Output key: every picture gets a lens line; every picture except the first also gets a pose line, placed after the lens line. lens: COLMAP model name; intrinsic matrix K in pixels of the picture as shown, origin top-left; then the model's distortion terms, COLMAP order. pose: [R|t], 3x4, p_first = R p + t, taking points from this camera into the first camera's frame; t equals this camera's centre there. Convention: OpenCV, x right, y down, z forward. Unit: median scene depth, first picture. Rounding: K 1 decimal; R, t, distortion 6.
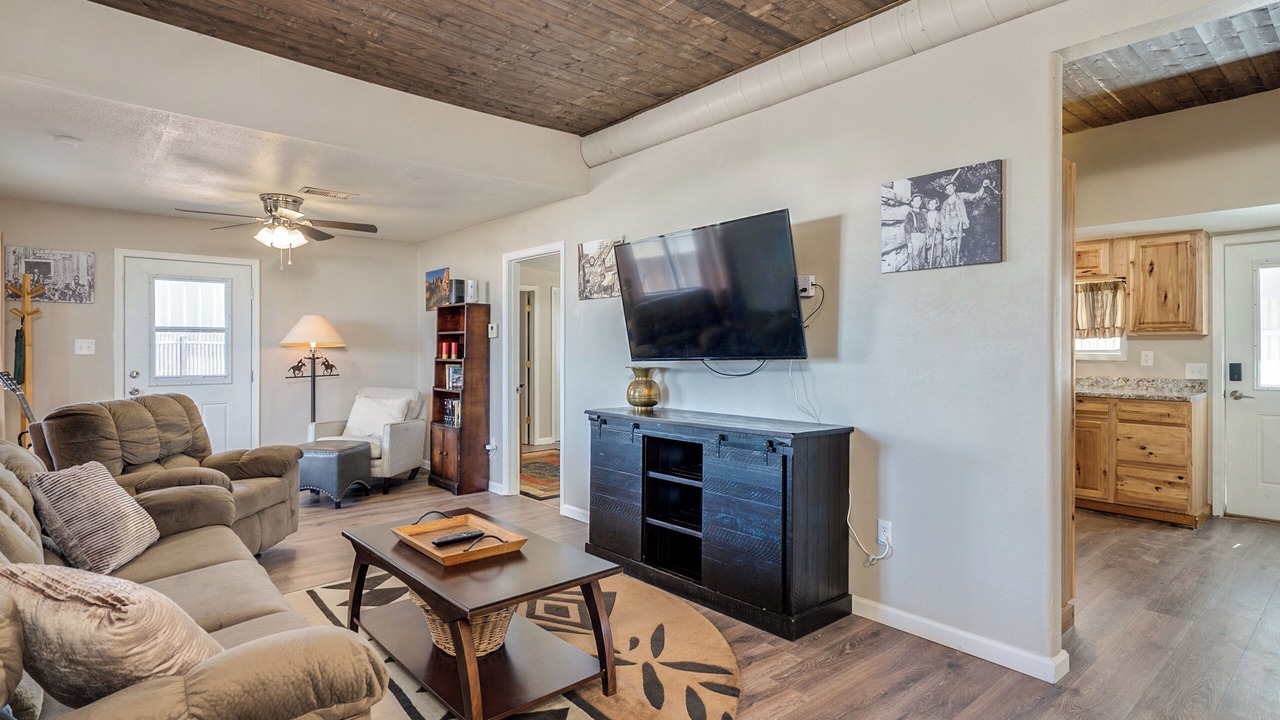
lens RADIAL K [[628.8, 0, 645.1], [0, 628.8, 348.6], [0, 0, 1]] dist [-0.004395, -0.000174]
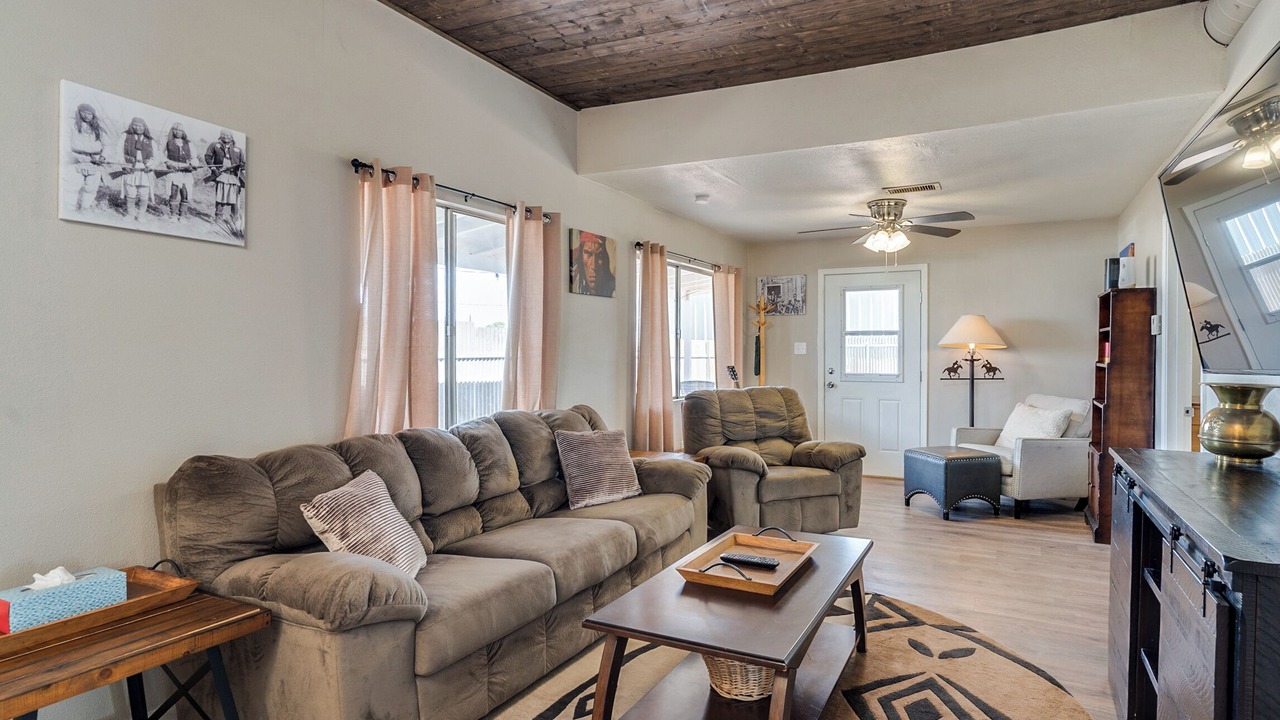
lens RADIAL K [[628.8, 0, 637.6], [0, 628.8, 357.8], [0, 0, 1]] dist [-0.004395, -0.000174]
pose [[0.404019, 0.012672, -0.914663, 0.162093], [-0.001097, 0.999910, 0.013369, -0.000318], [0.914750, -0.004398, 0.403996, 0.174804]]
